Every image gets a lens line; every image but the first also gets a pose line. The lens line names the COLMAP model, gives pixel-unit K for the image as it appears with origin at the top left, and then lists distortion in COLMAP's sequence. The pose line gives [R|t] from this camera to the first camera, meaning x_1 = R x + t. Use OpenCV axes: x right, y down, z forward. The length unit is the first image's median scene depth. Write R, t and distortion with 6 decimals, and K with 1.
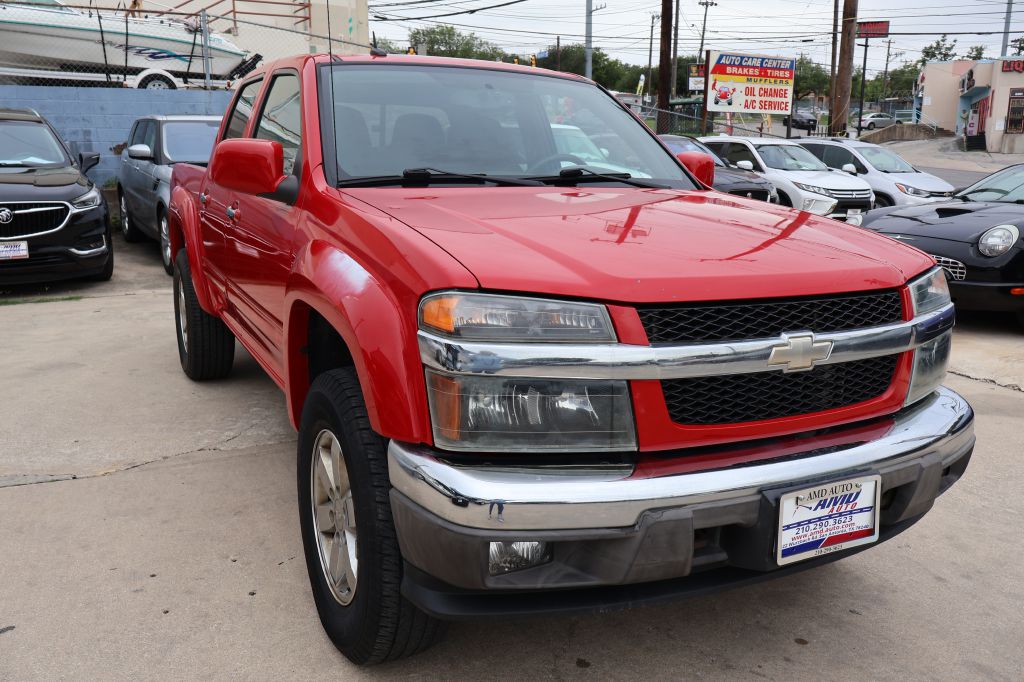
lens RADIAL K [[851.7, 0, 506.2], [0, 851.7, 345.8], [0, 0, 1]] dist [-0.007616, 0.010255]
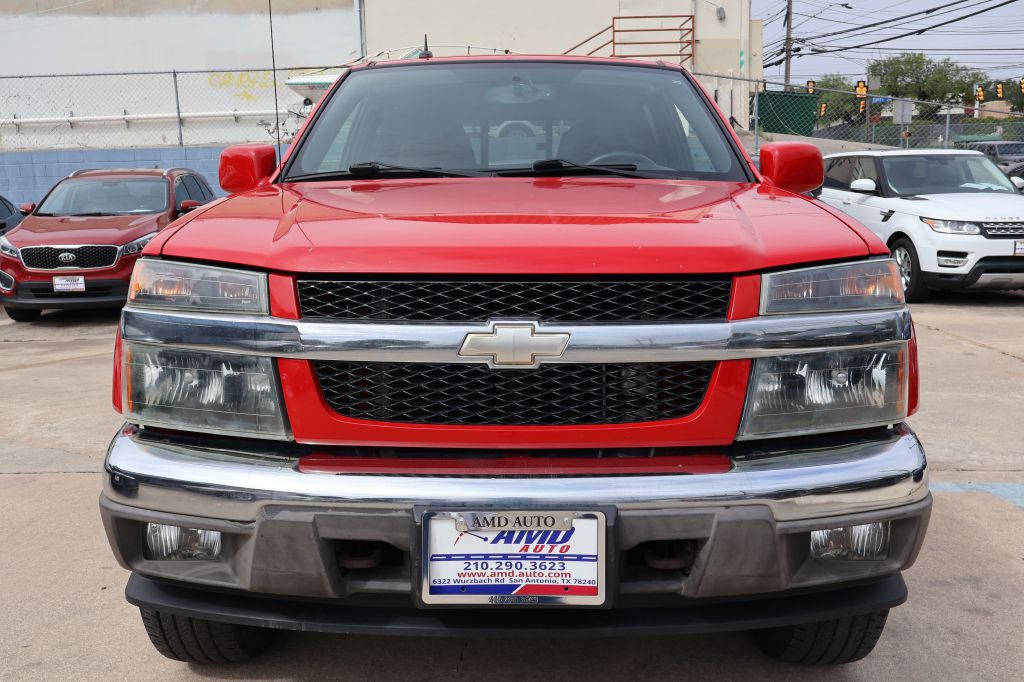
lens RADIAL K [[942.3, 0, 510.3], [0, 942.3, 337.1], [0, 0, 1]] dist [0.016161, 0.000000]
pose [[0.889264, 0.038941, -0.455733, 0.712744], [-0.077608, 0.994768, -0.066436, 0.057685], [0.450762, 0.094447, 0.887634, 0.208098]]
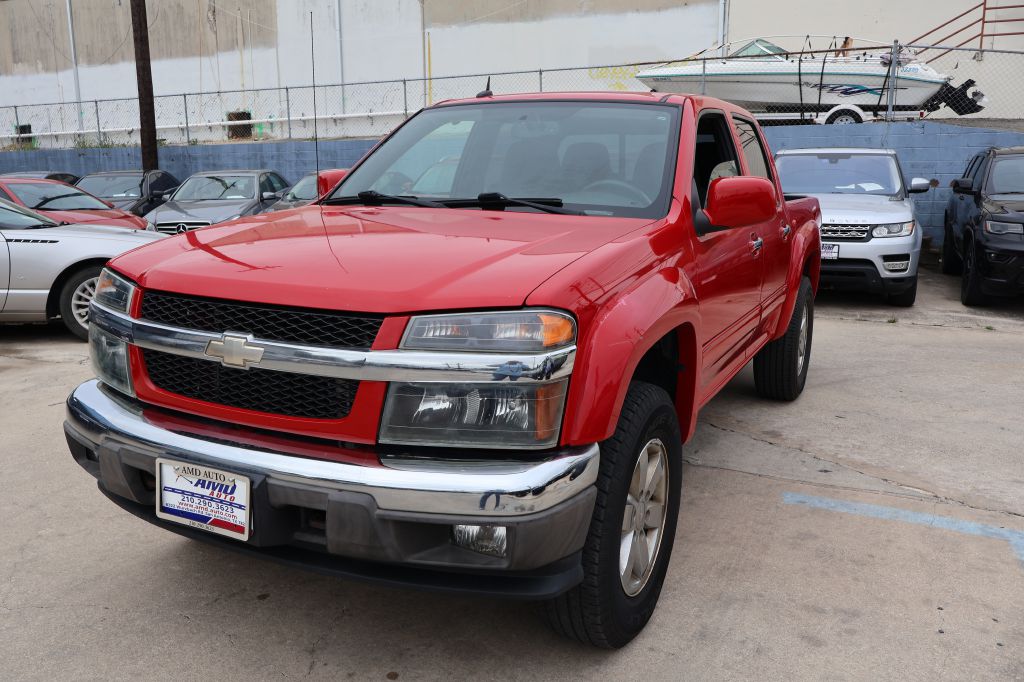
lens RADIAL K [[851.7, 0, 509.4], [0, 851.7, 346.1], [0, 0, 1]] dist [-0.007616, 0.010255]
pose [[0.600462, 0.148782, -0.785690, 1.383574], [-0.178767, 0.982648, 0.049457, -0.113738], [0.779415, 0.110758, 0.616640, 0.565638]]
